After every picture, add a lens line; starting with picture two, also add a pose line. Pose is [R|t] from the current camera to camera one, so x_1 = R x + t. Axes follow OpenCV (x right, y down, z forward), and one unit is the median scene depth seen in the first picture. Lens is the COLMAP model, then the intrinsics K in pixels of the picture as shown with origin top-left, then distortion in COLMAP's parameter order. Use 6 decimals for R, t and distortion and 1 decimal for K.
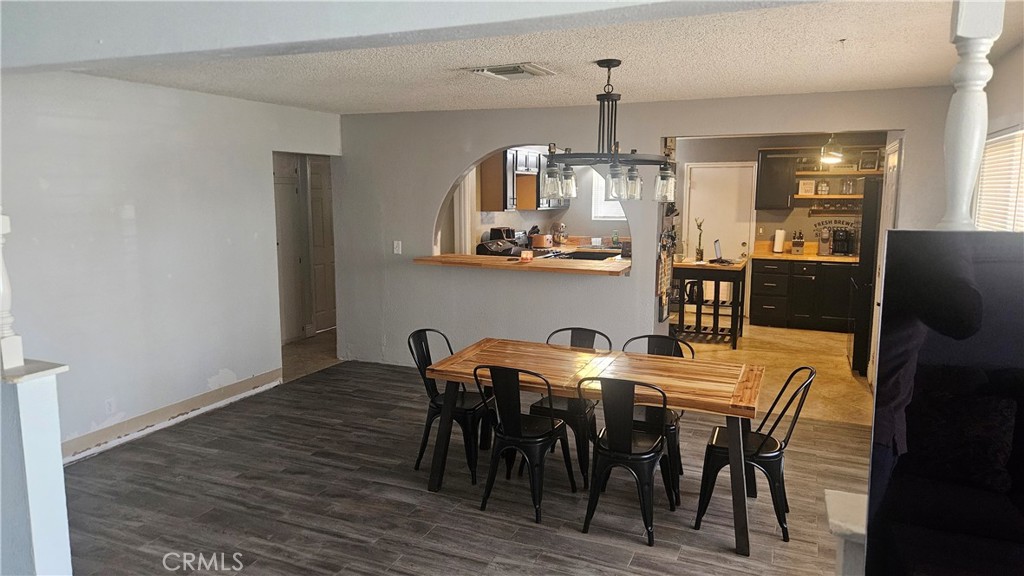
lens RADIAL K [[681.9, 0, 516.5], [0, 681.9, 292.1], [0, 0, 1]] dist [0.020458, -0.003560]
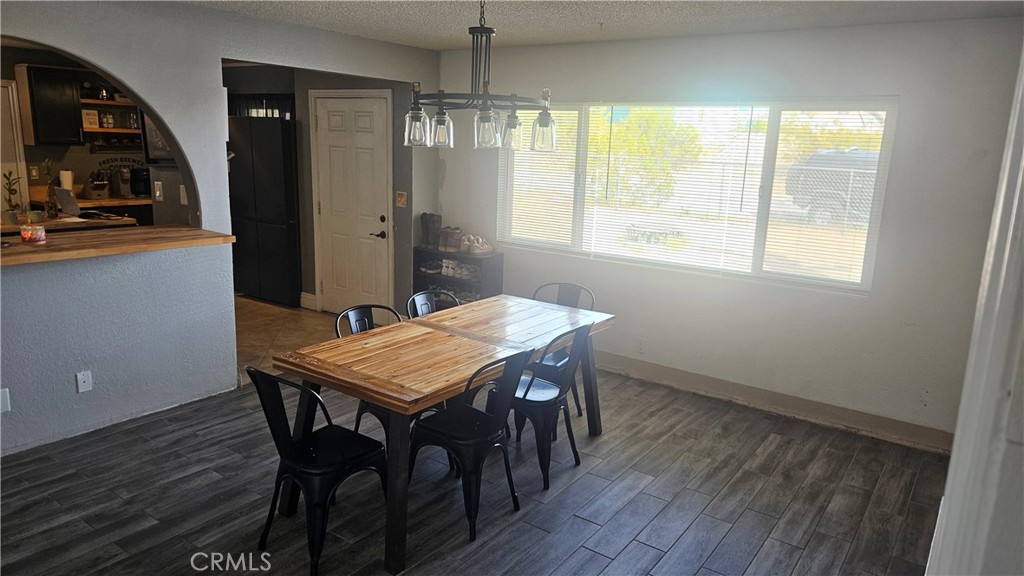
lens RADIAL K [[681.9, 0, 516.5], [0, 681.9, 292.1], [0, 0, 1]] dist [0.020458, -0.003560]
pose [[0.209214, -0.207595, 0.955580, -0.319348], [0.109132, 0.976058, 0.188151, -0.046340], [-0.971761, 0.064921, 0.226861, 0.310240]]
